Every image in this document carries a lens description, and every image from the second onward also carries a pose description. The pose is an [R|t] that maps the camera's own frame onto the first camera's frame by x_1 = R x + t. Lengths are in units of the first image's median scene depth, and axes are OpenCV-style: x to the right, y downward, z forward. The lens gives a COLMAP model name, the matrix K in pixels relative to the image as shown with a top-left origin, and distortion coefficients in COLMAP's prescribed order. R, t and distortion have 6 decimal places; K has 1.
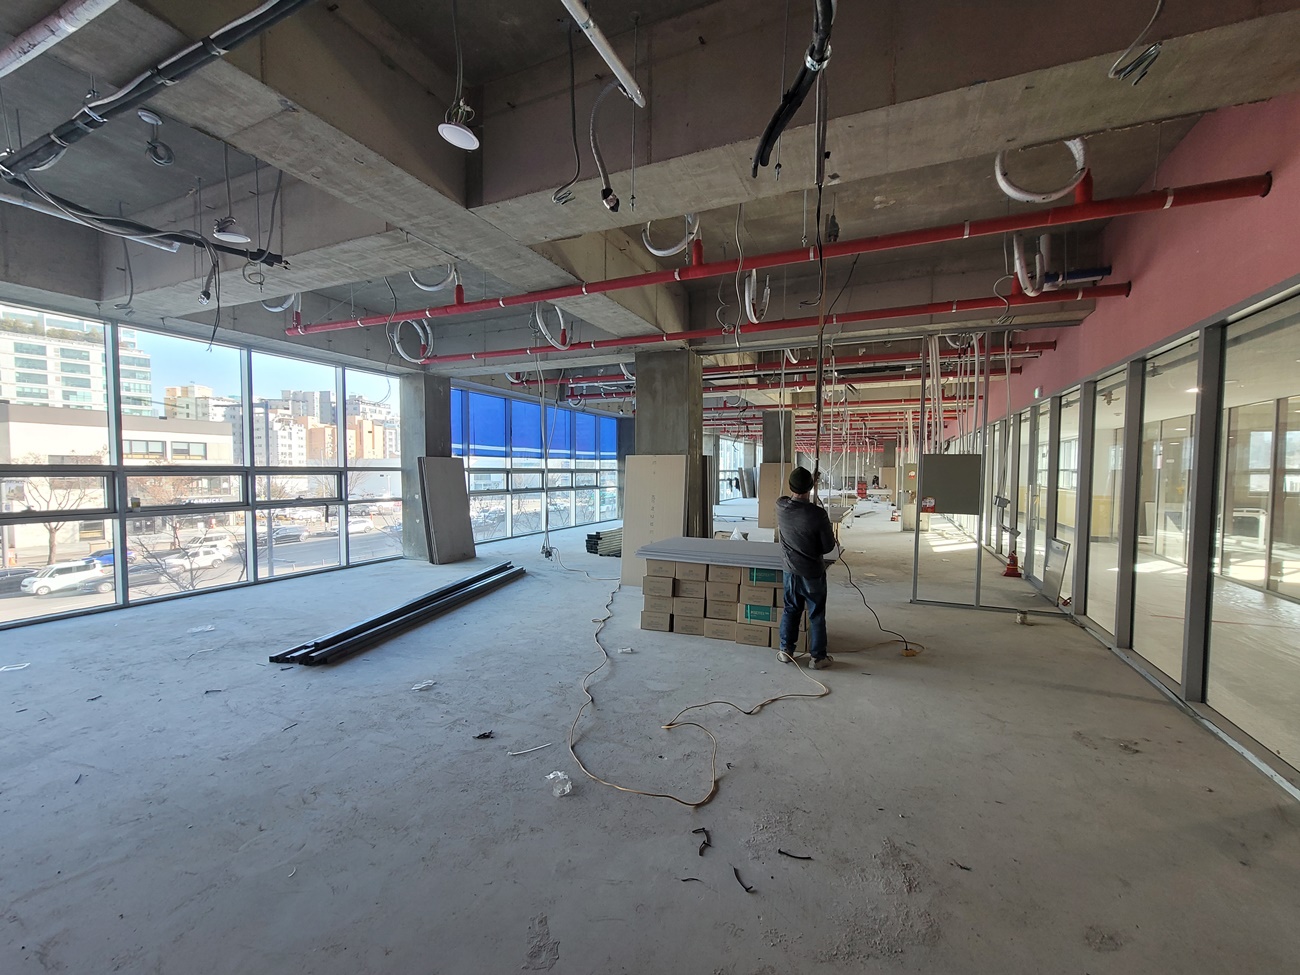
lens RADIAL K [[526.9, 0, 648.6], [0, 526.9, 492.1], [0, 0, 1]] dist [-0.010881, 0.000095]
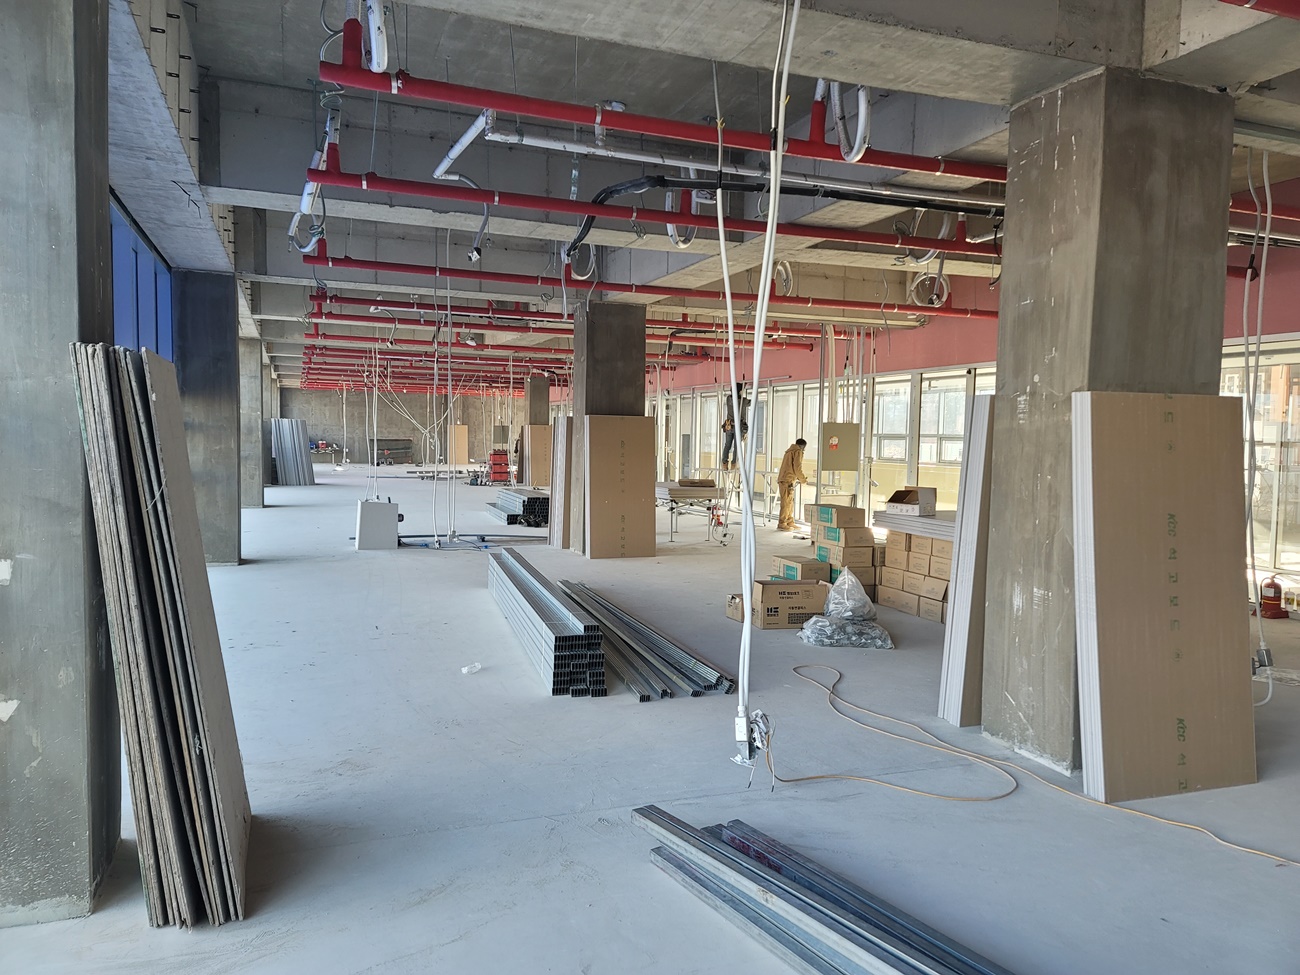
lens RADIAL K [[944.7, 0, 651.1], [0, 944.7, 484.8], [0, 0, 1]] dist [0.010140, 0.000120]
pose [[0.707164, -0.029837, 0.706420, -0.638050], [0.016245, 0.999531, 0.025956, -0.033754], [-0.706863, -0.006880, 0.707317, 0.801312]]
